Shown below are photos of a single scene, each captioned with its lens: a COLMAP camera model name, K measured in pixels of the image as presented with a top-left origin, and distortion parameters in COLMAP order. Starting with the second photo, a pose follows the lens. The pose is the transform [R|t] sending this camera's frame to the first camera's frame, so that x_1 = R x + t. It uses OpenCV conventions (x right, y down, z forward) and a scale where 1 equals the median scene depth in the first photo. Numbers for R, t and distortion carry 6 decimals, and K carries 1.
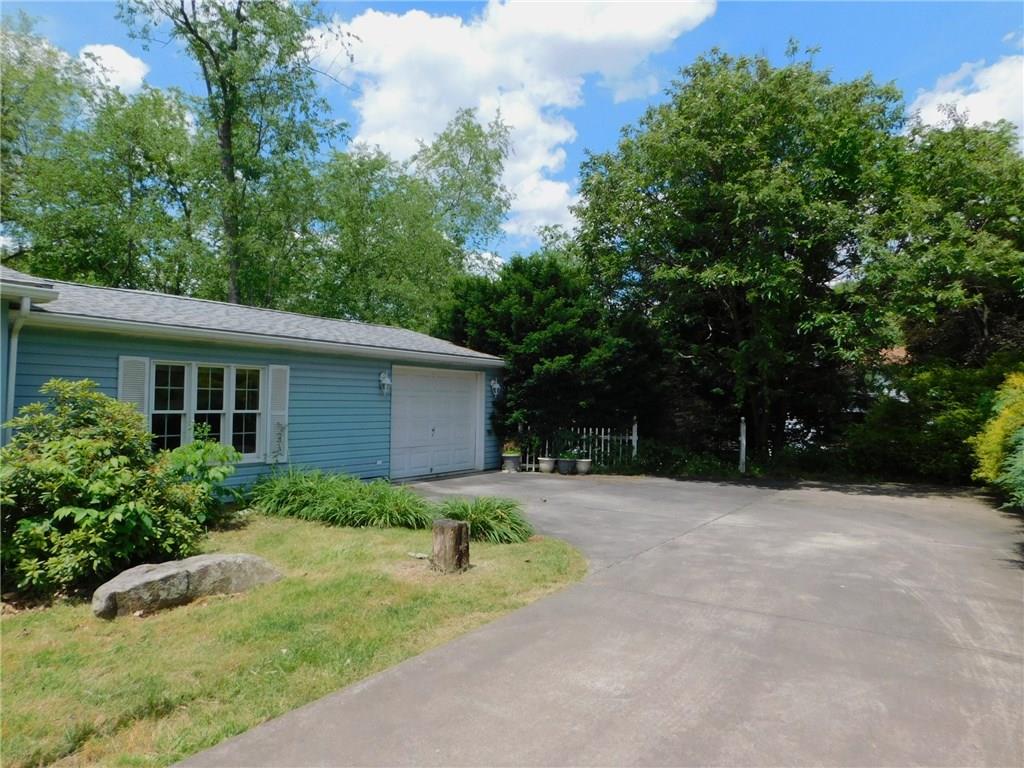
lens RADIAL K [[672.0, 0, 512.7], [0, 672.0, 381.5], [0, 0, 1]] dist [-0.054830, 0.033814]
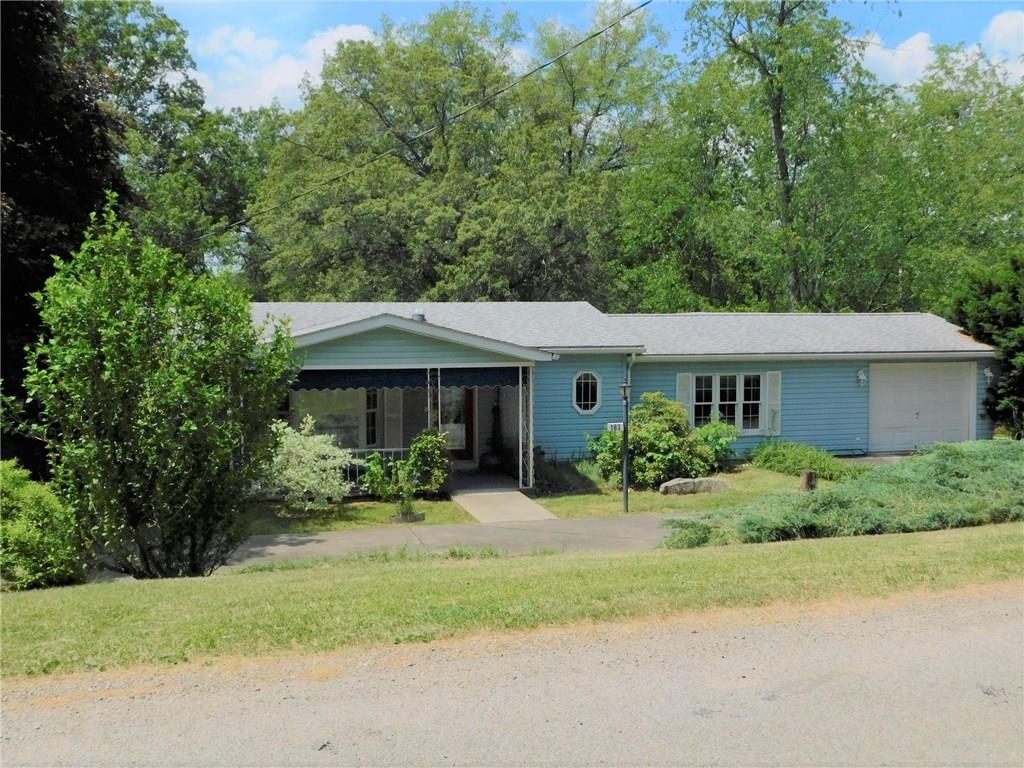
lens RADIAL K [[1073.0, 0, 509.8], [0, 1073.0, 383.6], [0, 0, 1]] dist [0.021151, 0.000000]
pose [[0.739101, 0.021412, -0.673254, 0.951769], [0.035973, 0.996814, 0.071194, -0.215059], [0.672633, -0.076839, 0.735976, -1.335721]]
